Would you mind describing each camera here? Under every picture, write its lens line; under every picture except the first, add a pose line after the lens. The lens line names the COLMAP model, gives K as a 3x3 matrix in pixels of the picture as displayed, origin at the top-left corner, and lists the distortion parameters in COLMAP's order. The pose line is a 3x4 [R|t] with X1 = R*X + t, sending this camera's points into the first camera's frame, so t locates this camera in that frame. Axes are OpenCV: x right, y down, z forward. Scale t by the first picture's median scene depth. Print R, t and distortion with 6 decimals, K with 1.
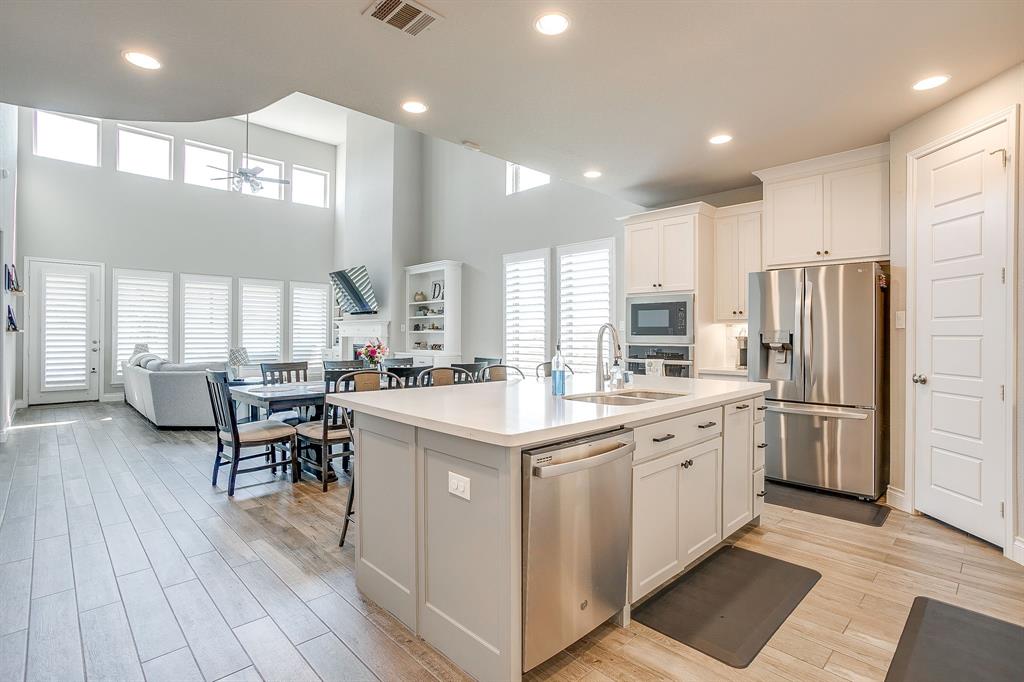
lens RADIAL K [[499.2, 0, 515.4], [0, 499.2, 330.0], [0, 0, 1]] dist [-0.040524, 0.017797]
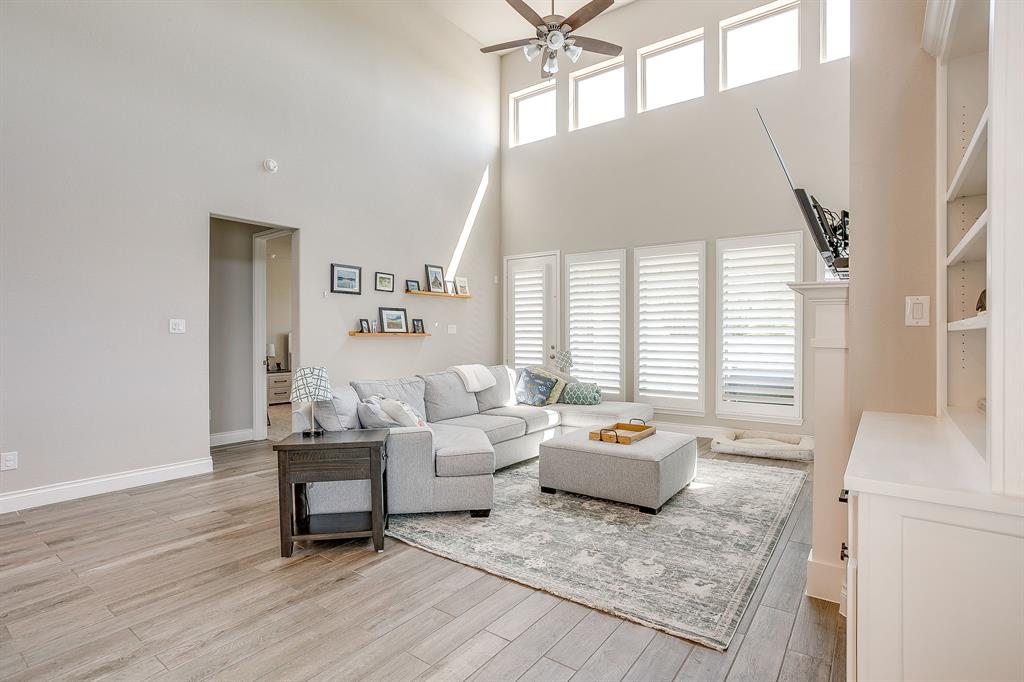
lens RADIAL K [[499.2, 0, 503.0], [0, 499.2, 338.7], [0, 0, 1]] dist [-0.040524, 0.017797]
pose [[0.155389, 0.002065, -0.987851, -0.039040], [0.008309, 0.999960, 0.003397, 0.007016], [0.987818, -0.008736, 0.155365, 0.801579]]
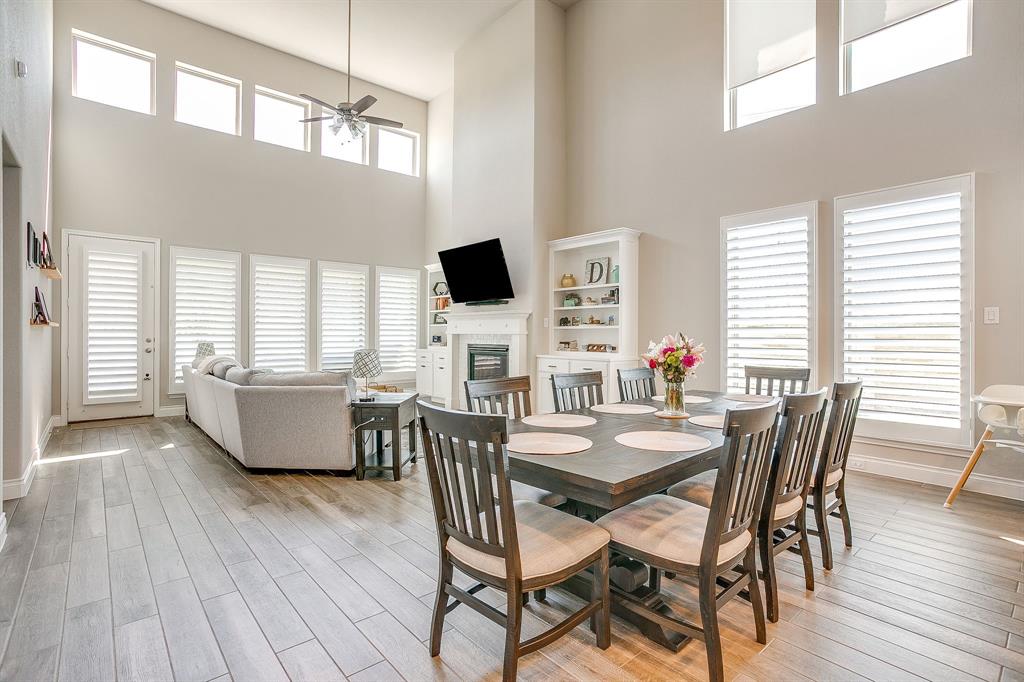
lens RADIAL K [[499.2, 0, 513.9], [0, 499.2, 332.4], [0, 0, 1]] dist [-0.040524, 0.017797]
pose [[0.998480, 0.001559, -0.055101, -0.240808], [-0.001156, 0.999972, 0.007348, 0.005857], [0.055111, -0.007273, 0.998454, 0.257810]]
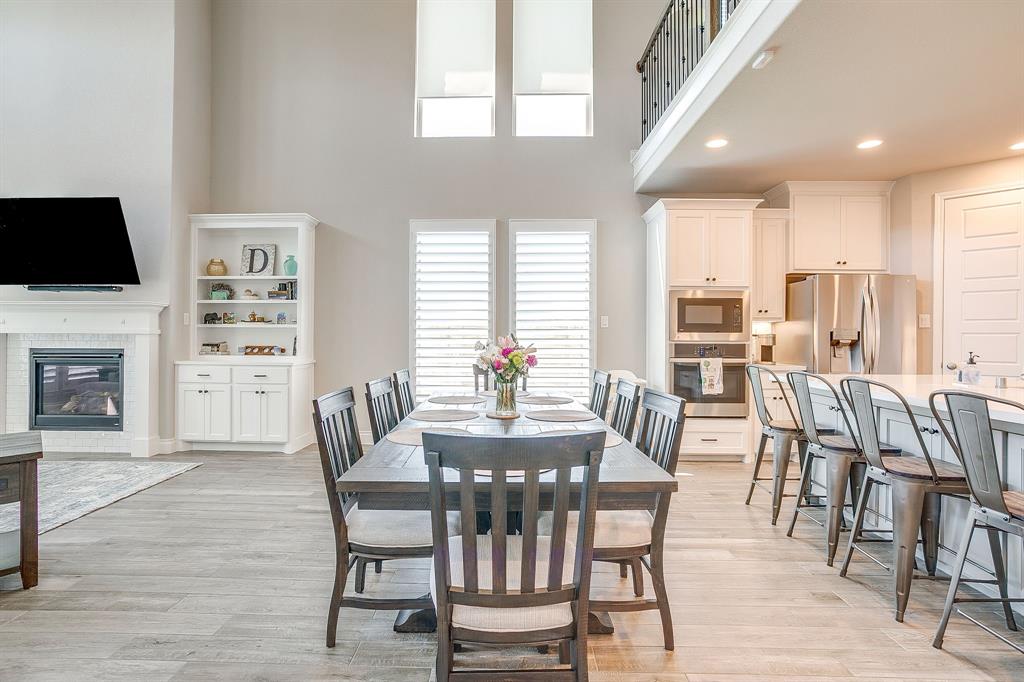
lens RADIAL K [[475.7, 0, 497.0], [0, 475.7, 336.7], [0, 0, 1]] dist [-0.030891, 0.002977]
pose [[0.717952, -0.001559, 0.696091, -0.357397], [-0.010004, 0.999871, 0.012558, 0.006621], [-0.696021, -0.015980, 0.717844, 0.372137]]
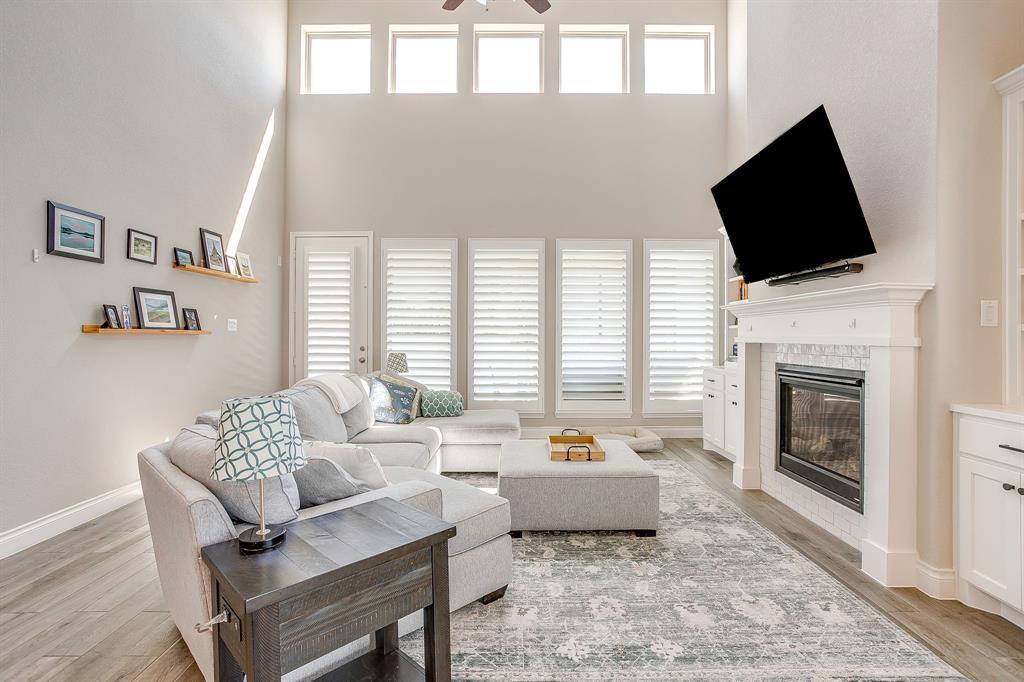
lens RADIAL K [[499.2, 0, 508.1], [0, 499.2, 334.9], [0, 0, 1]] dist [-0.040524, 0.017797]
pose [[0.712307, -0.003216, -0.701861, -0.234016], [0.005209, 0.999986, 0.000705, 0.006426], [0.701849, -0.004158, 0.712314, 0.662523]]
